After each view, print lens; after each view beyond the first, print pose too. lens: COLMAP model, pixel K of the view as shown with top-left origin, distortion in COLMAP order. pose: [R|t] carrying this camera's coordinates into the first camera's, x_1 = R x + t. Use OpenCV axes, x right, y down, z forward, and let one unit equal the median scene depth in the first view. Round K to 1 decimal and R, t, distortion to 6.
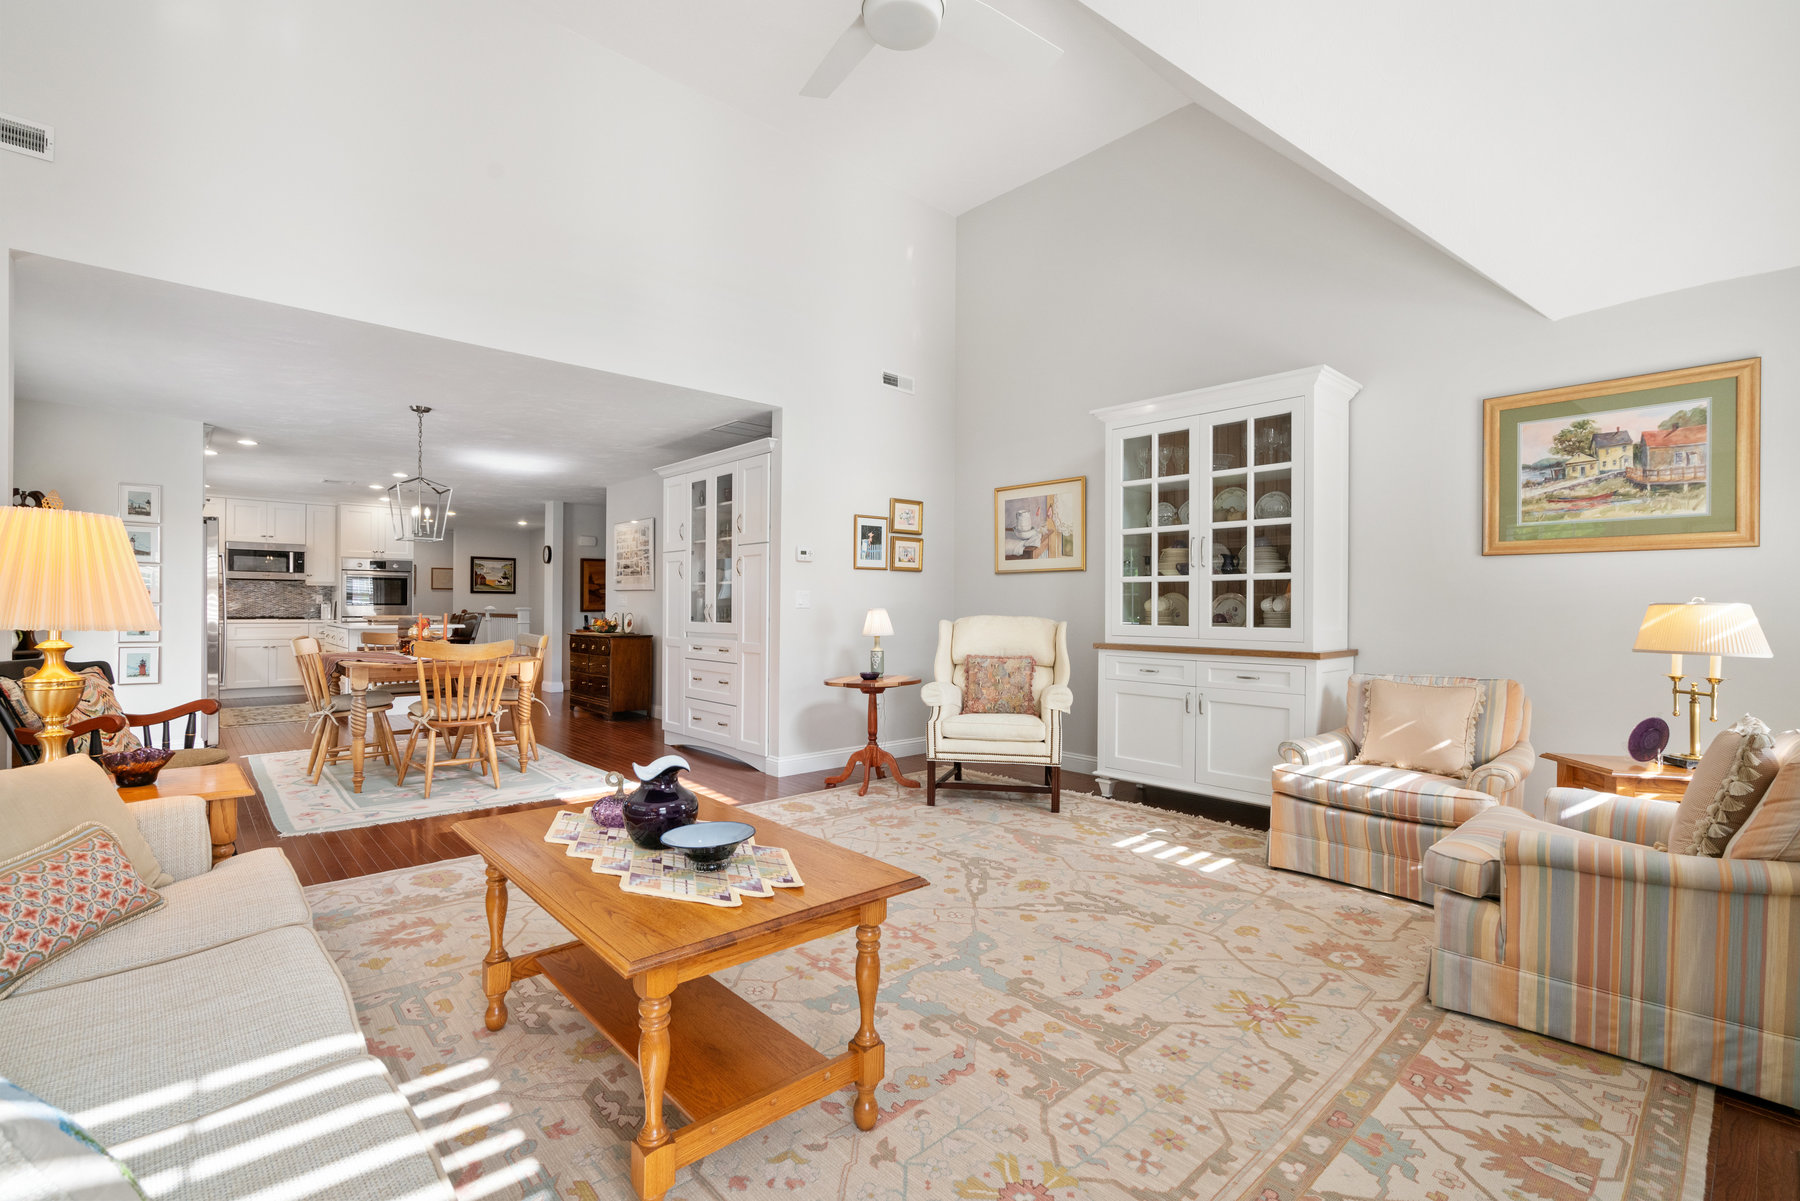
lens RADIAL K [[804.4, 0, 900.0], [0, 804.4, 600.5], [0, 0, 1]] dist [-0.002129, 0.000576]
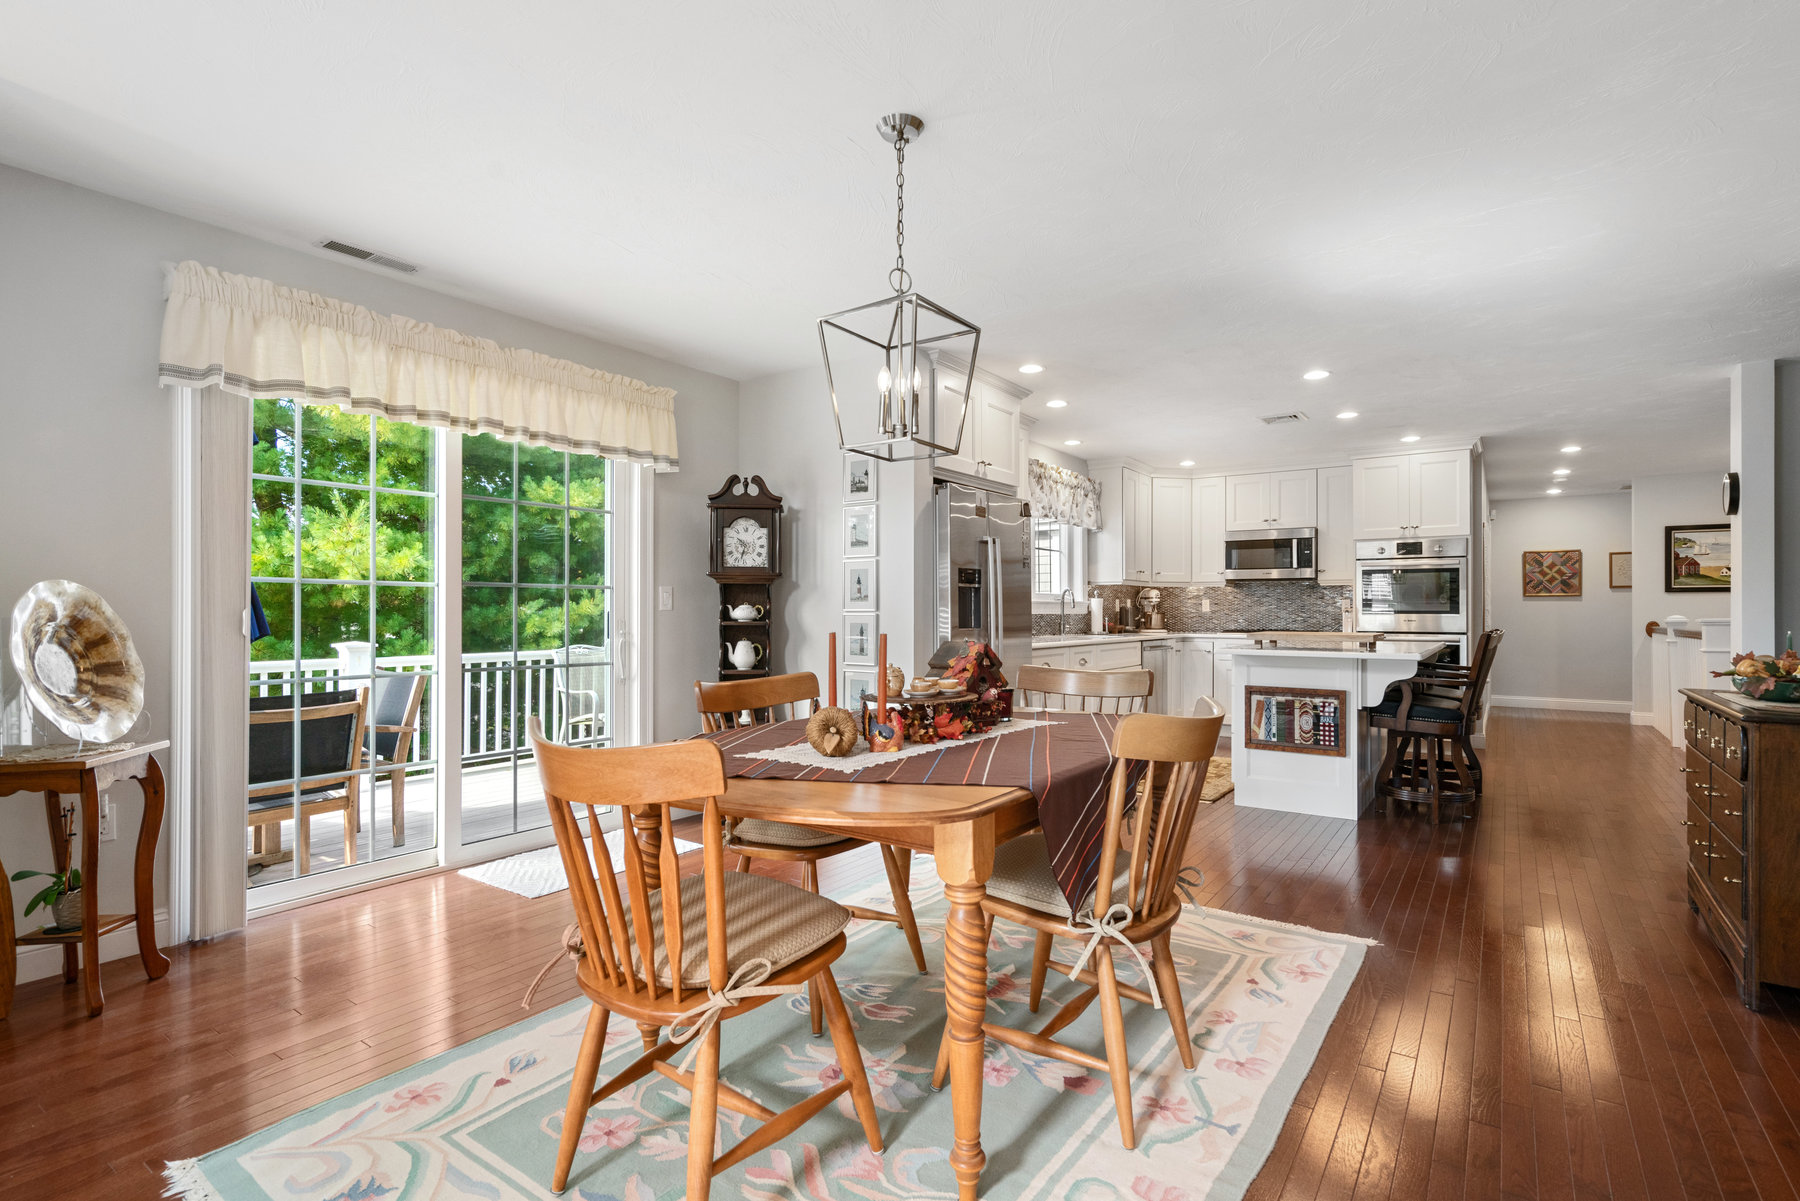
lens RADIAL K [[864.6, 0, 908.3], [0, 864.6, 603.9], [0, 0, 1]] dist [0.001501, 0.001451]
pose [[0.226590, -0.012678, -0.973908, -0.227116], [0.006765, 0.999912, -0.011443, 0.007116], [0.973967, -0.003996, 0.226656, 1.174713]]
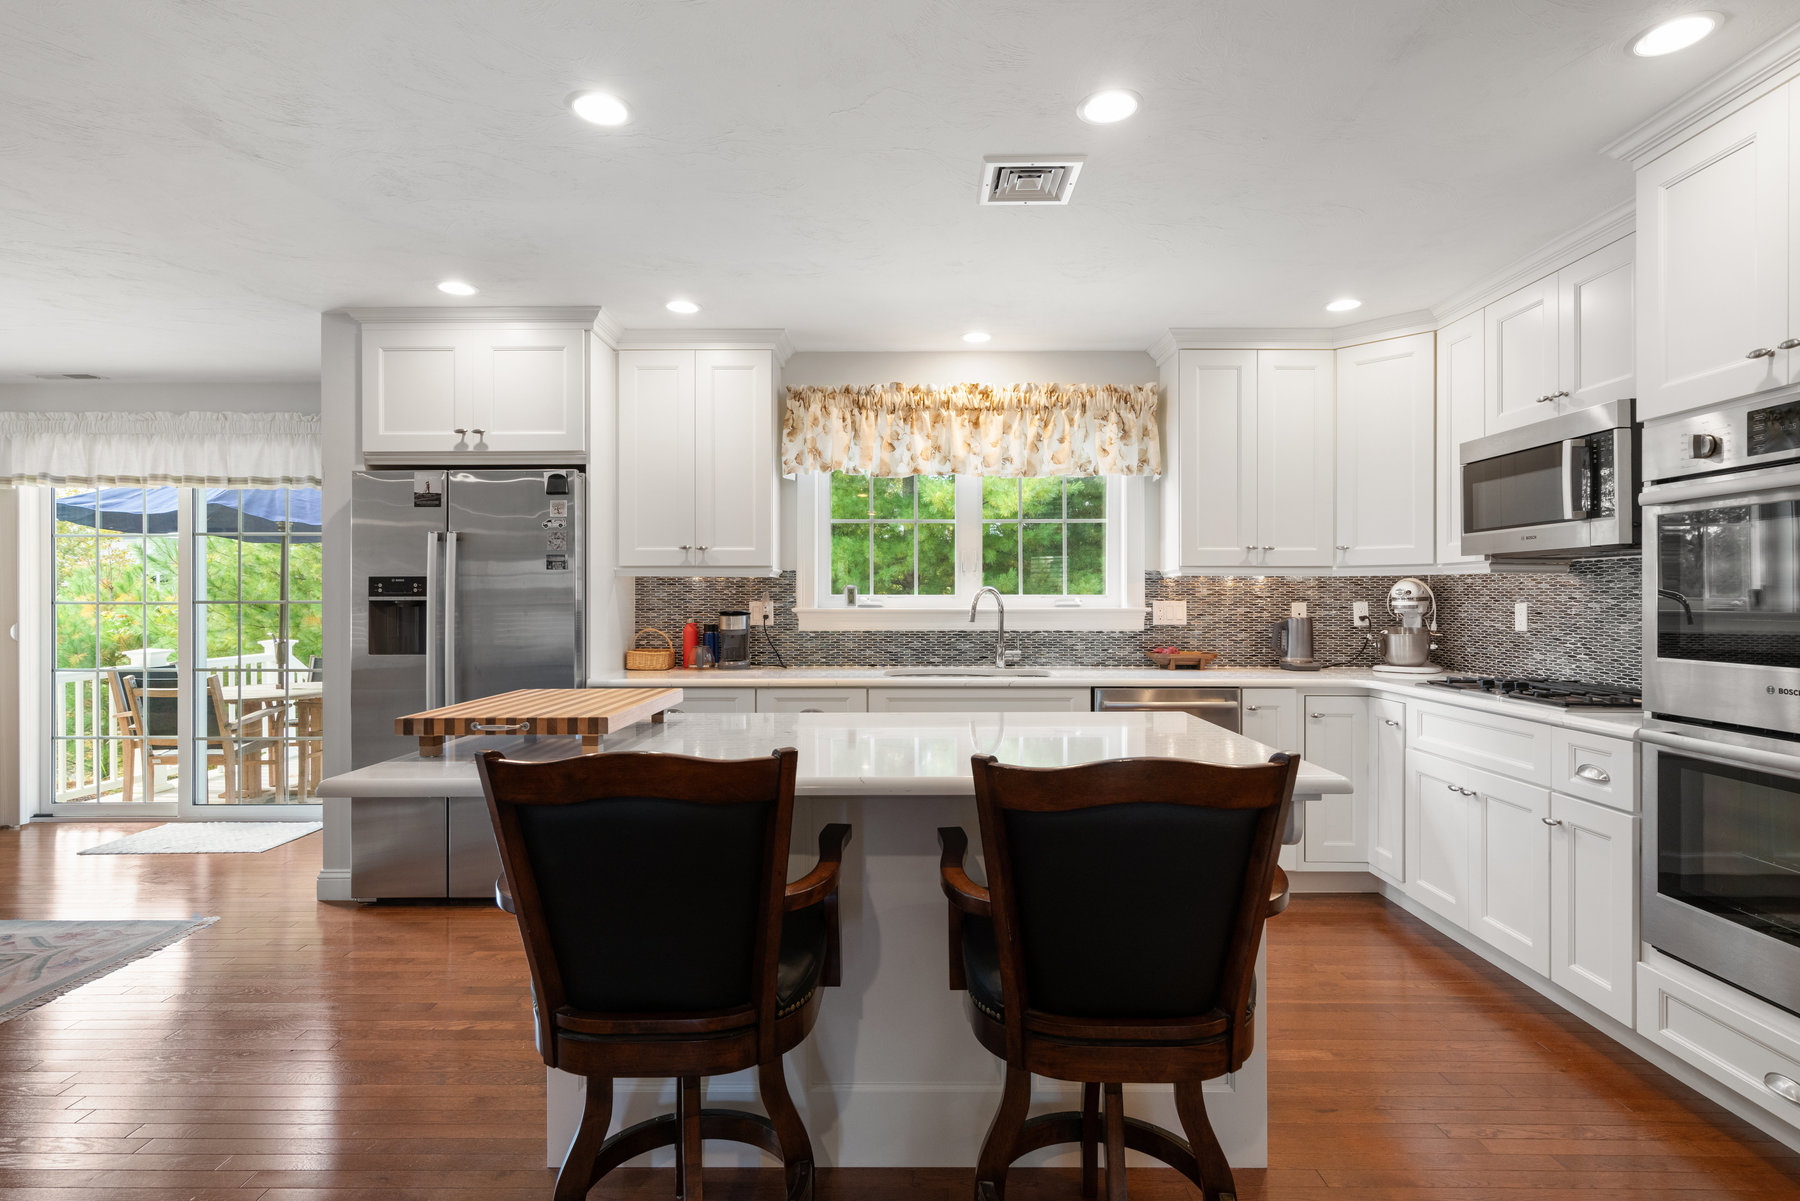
lens RADIAL K [[903.2, 0, 900.0], [0, 903.2, 600.5], [0, 0, 1]] dist [-0.000690, 0.000917]
pose [[-0.674845, -0.003296, -0.737952, -0.951399], [0.002242, 0.999976, -0.006517, -0.018789], [0.737956, -0.006052, -0.674821, 2.446634]]
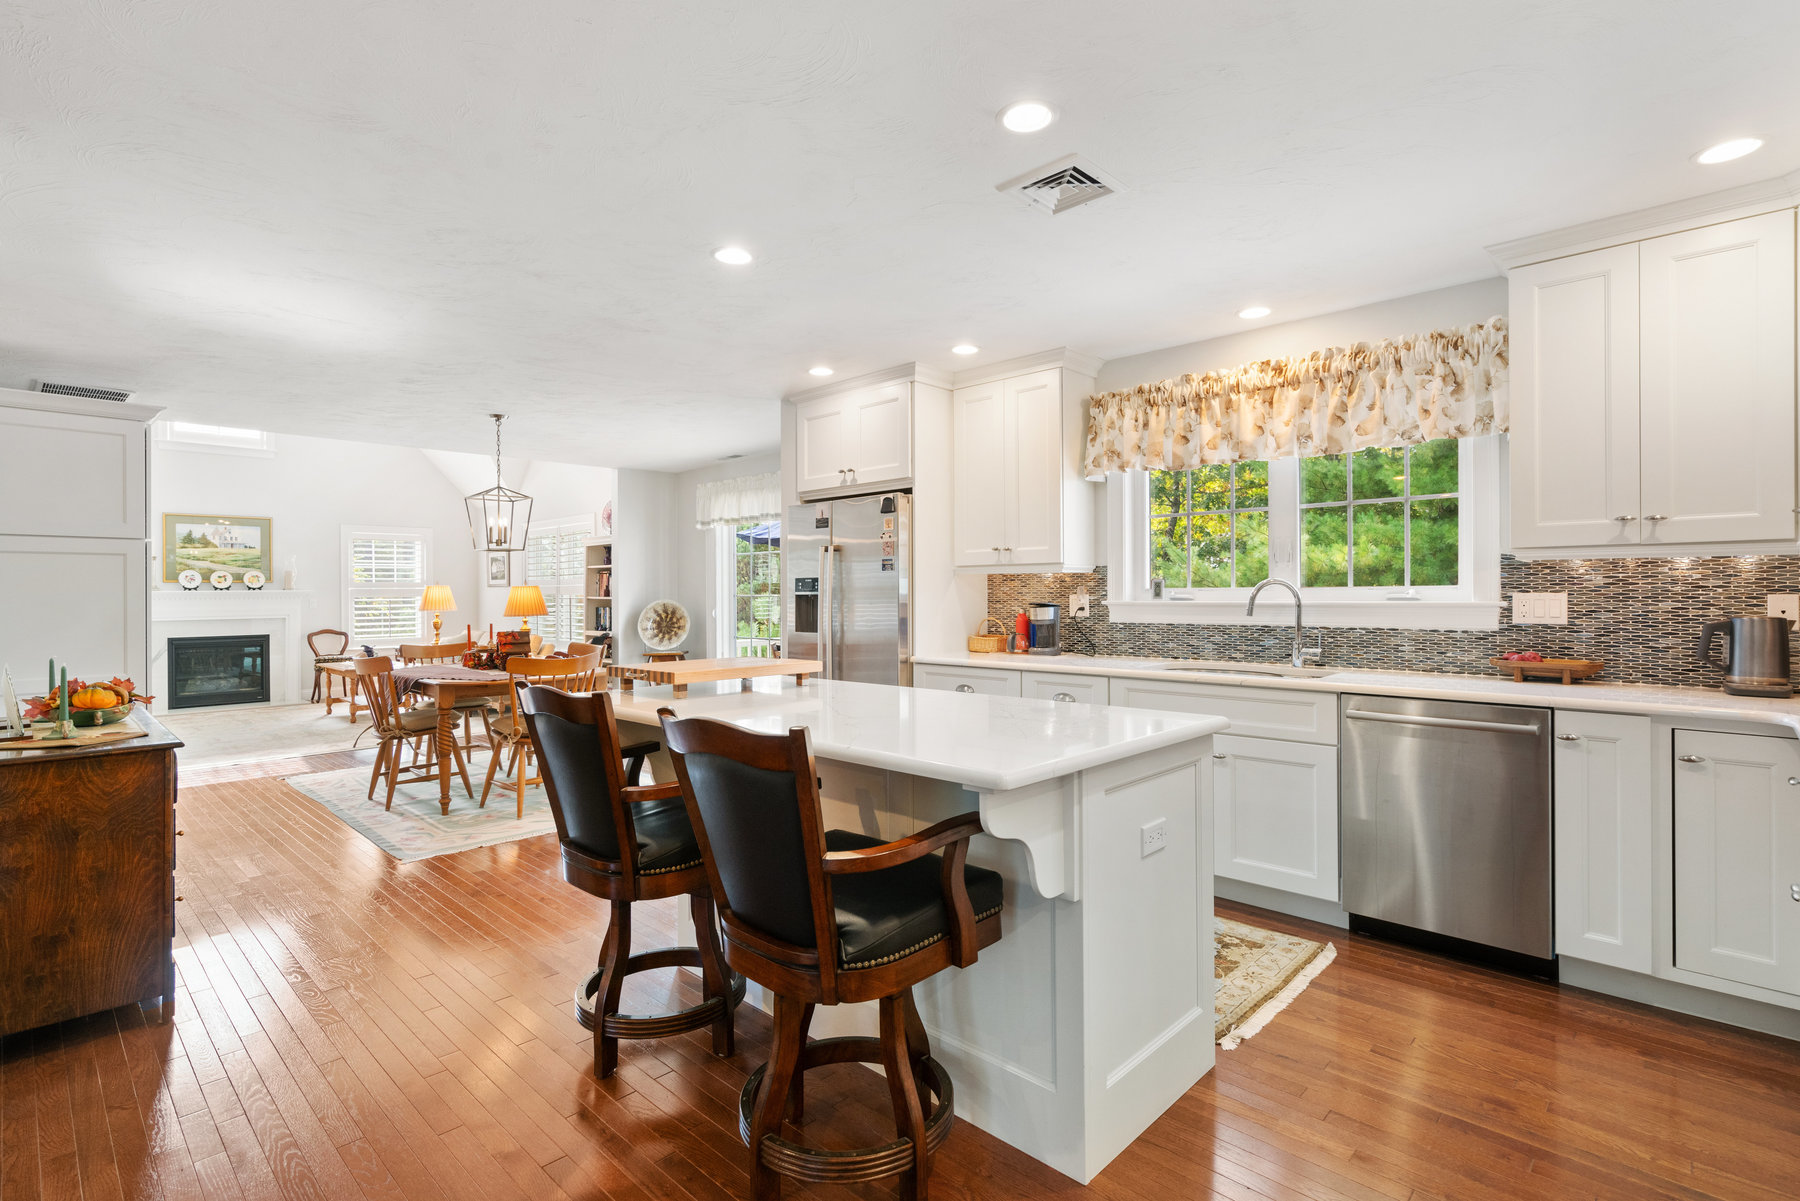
lens RADIAL K [[859.1, 0, 895.4], [0, 859.1, 594.7], [0, 0, 1]] dist [0.000220, 0.001629]
pose [[-0.997734, 0.000326, -0.067283, -1.308486], [0.000682, 0.999986, -0.005273, -0.019158], [0.067280, -0.005307, -0.997720, 2.696260]]
